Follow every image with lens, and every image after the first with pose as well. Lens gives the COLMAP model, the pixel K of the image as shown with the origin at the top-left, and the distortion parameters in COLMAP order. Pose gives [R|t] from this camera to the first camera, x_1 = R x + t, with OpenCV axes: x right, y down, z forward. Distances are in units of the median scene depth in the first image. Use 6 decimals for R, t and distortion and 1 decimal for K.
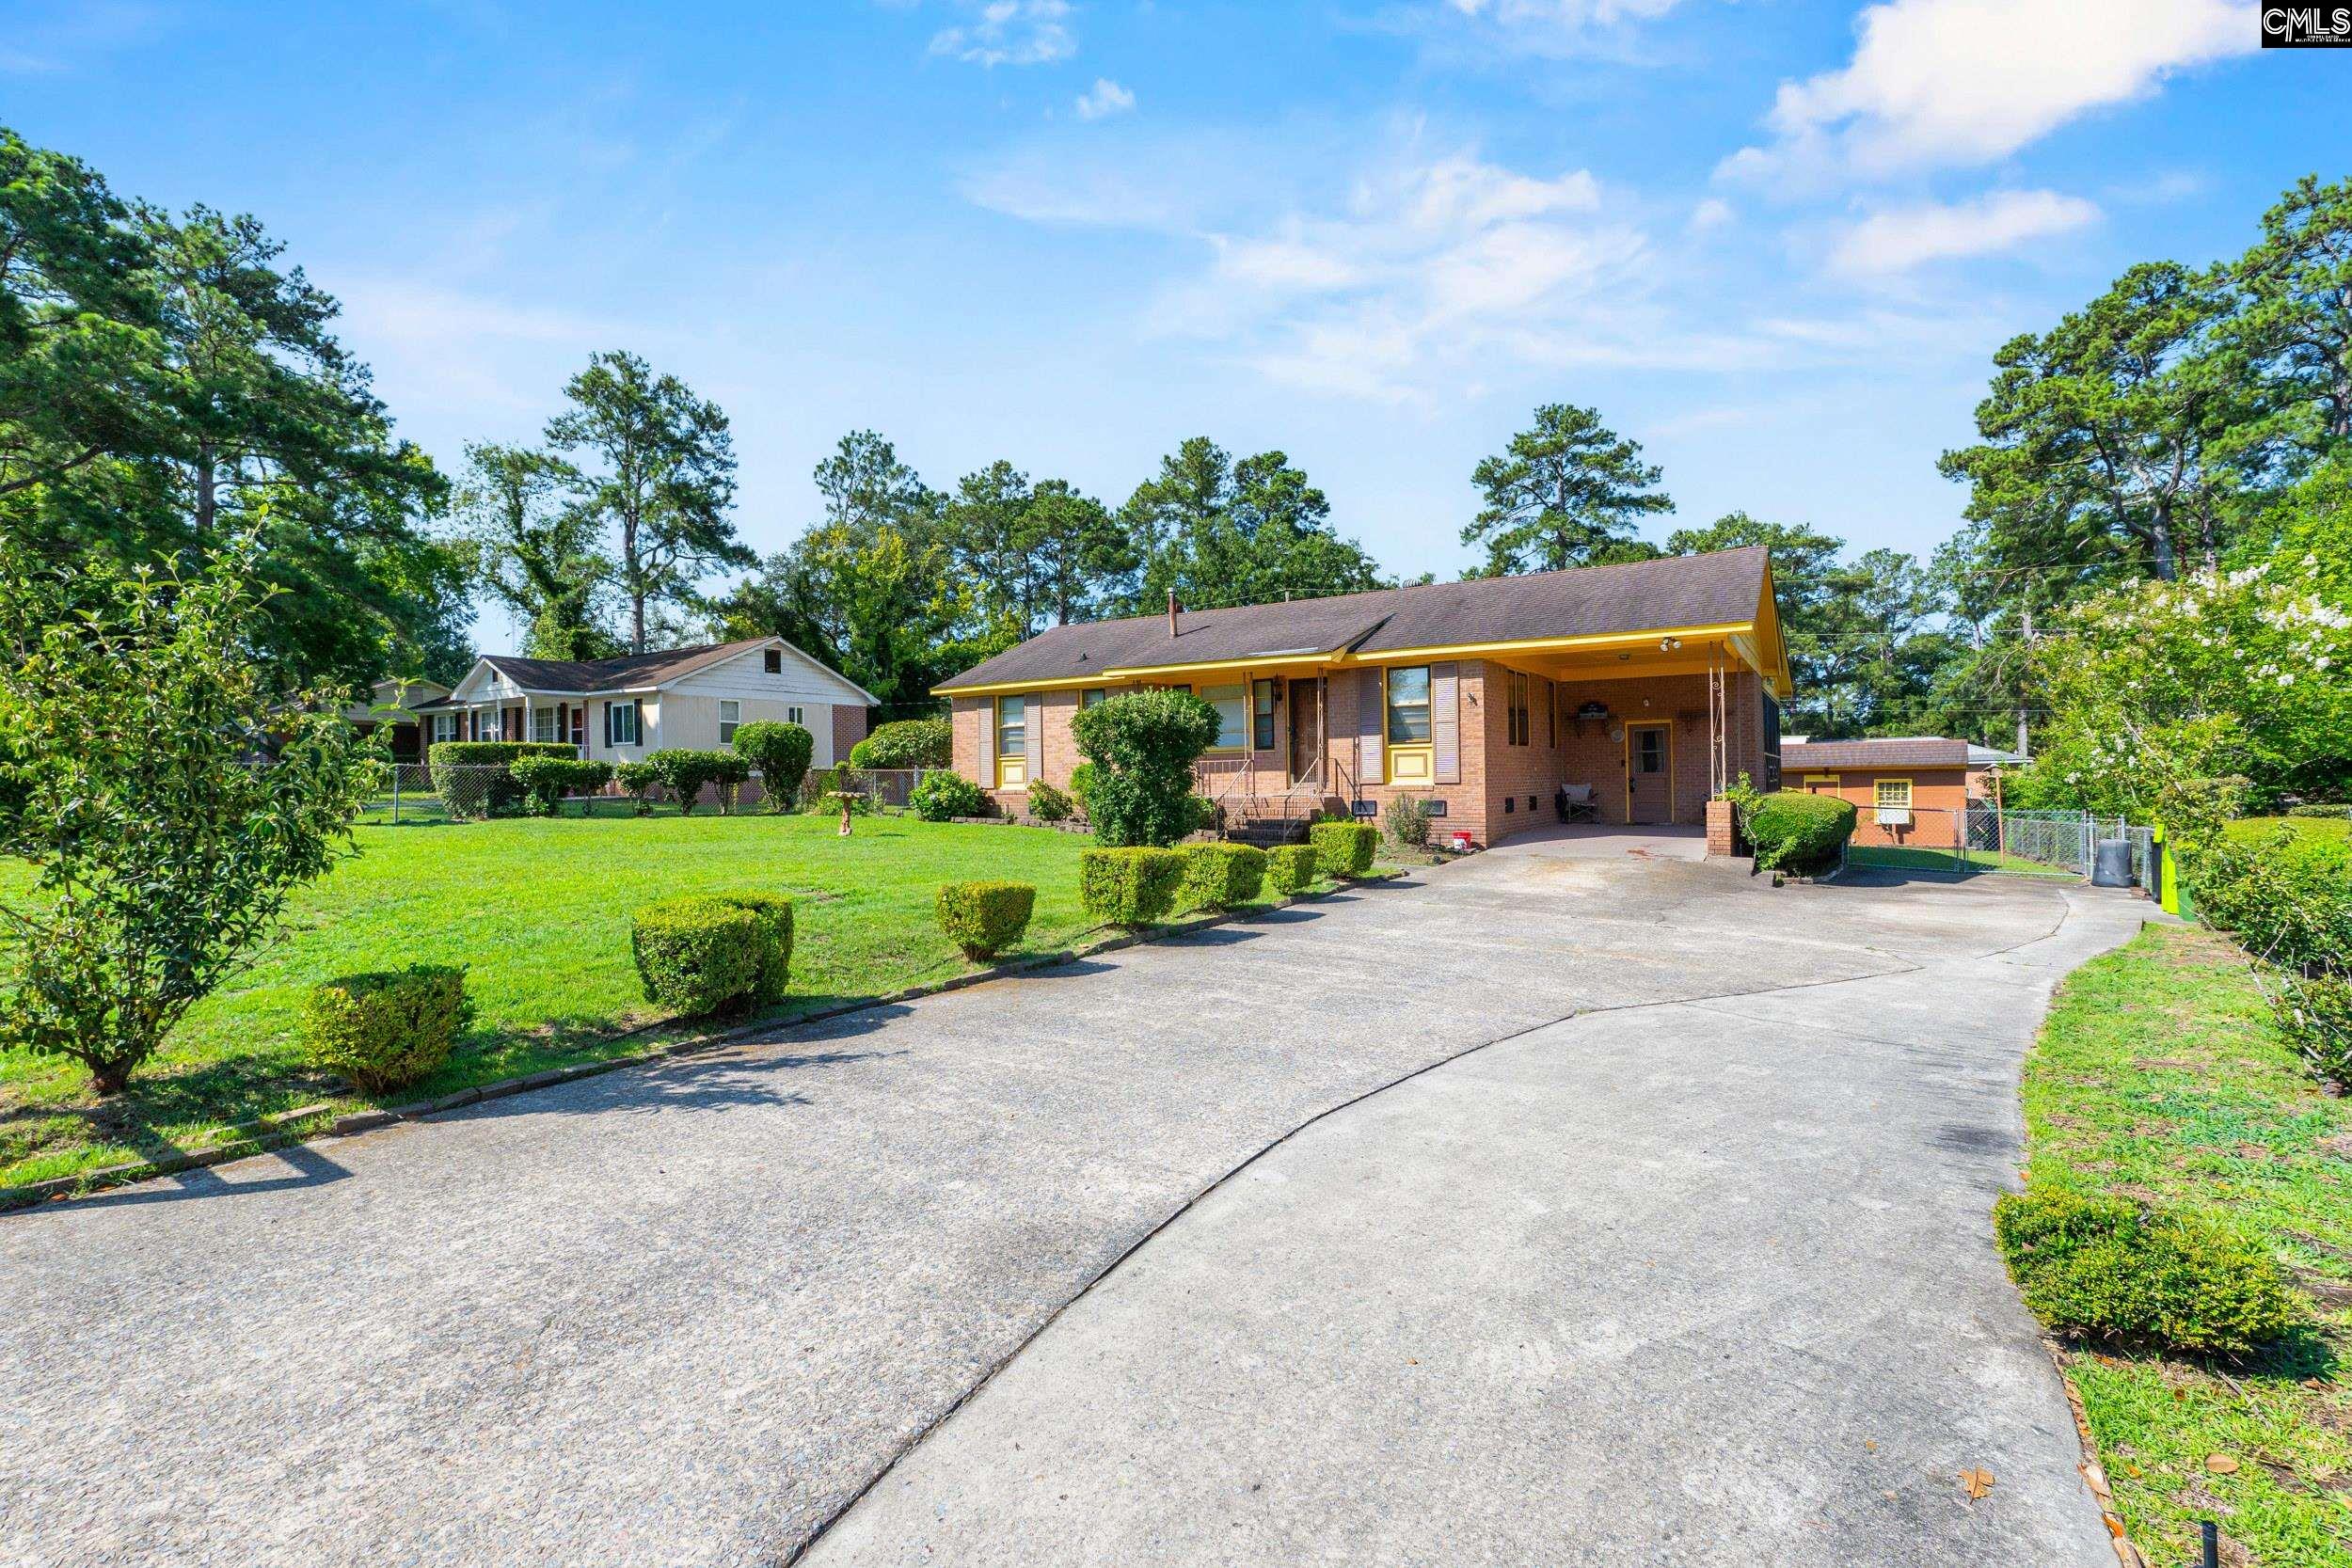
lens RADIAL K [[1071.2, 0, 1171.6], [0, 1071.2, 778.8], [0, 0, 1]] dist [-0.008959, 0.000802]
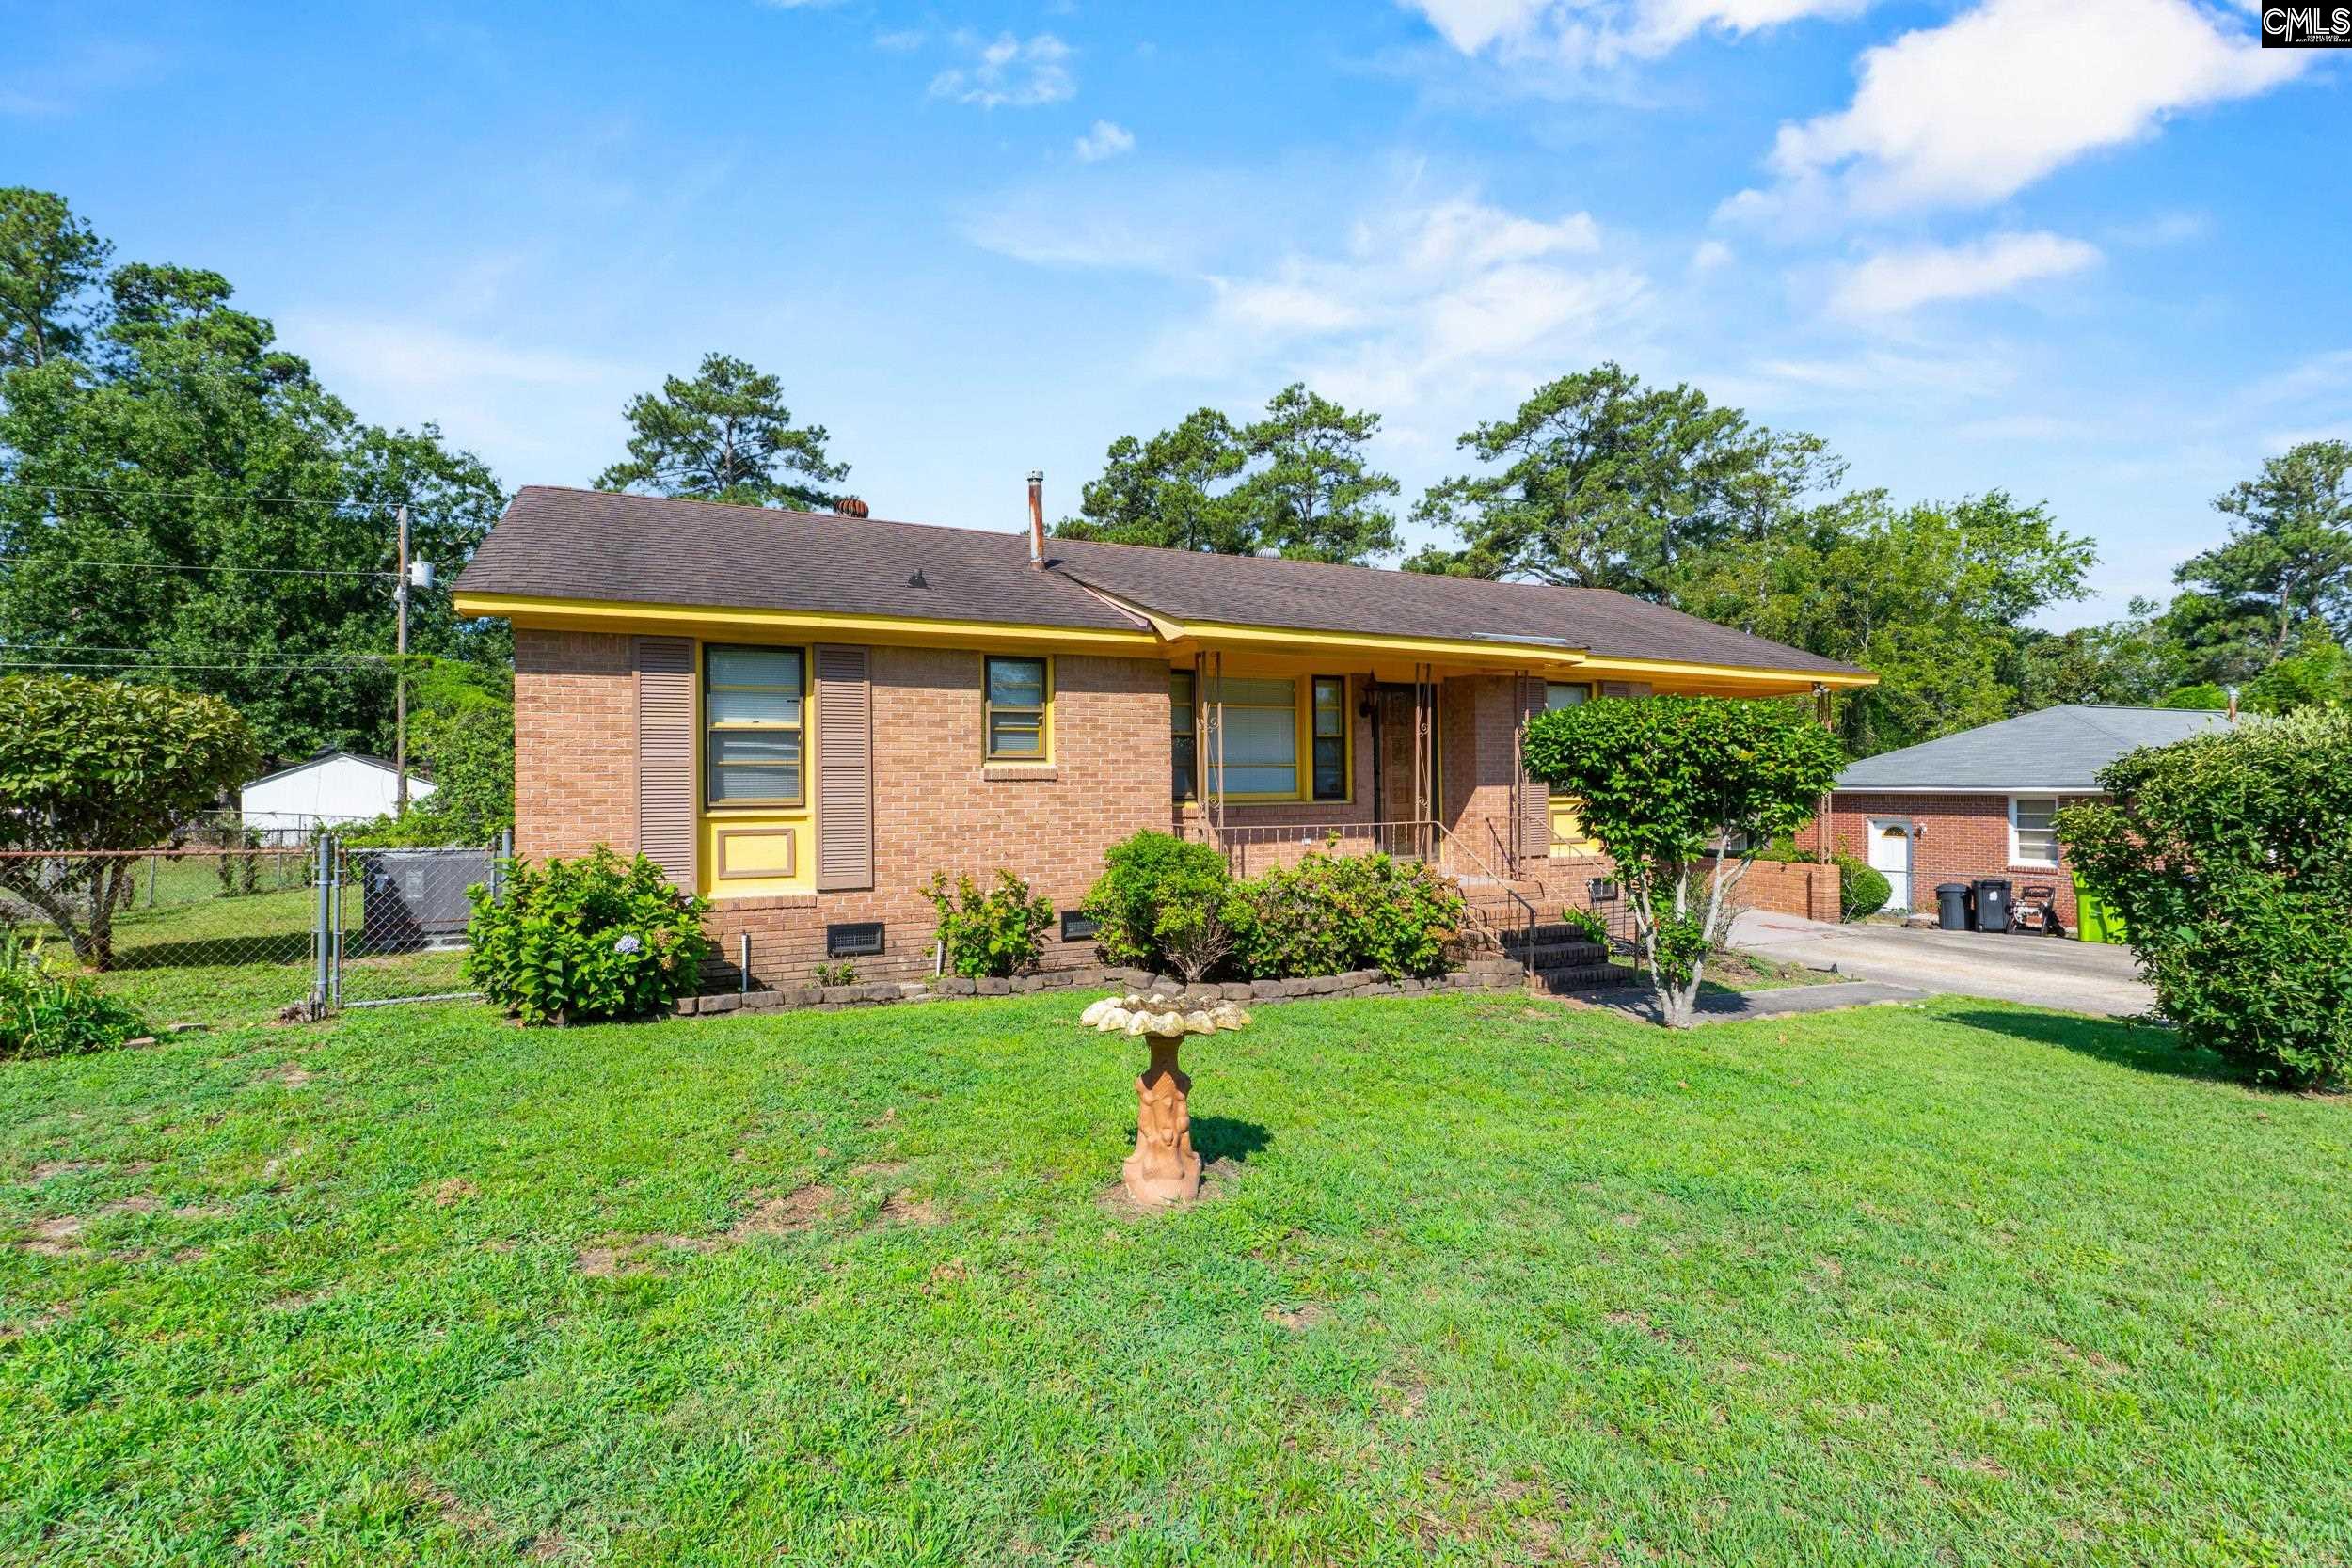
lens RADIAL K [[1071.2, 0, 1171.6], [0, 1071.2, 778.8], [0, 0, 1]] dist [-0.008959, 0.000802]
pose [[0.524512, 0.013777, 0.851292, -0.395880], [0.001170, 0.999856, -0.016902, -0.026714], [-0.851402, 0.009862, 0.524420, 0.709458]]
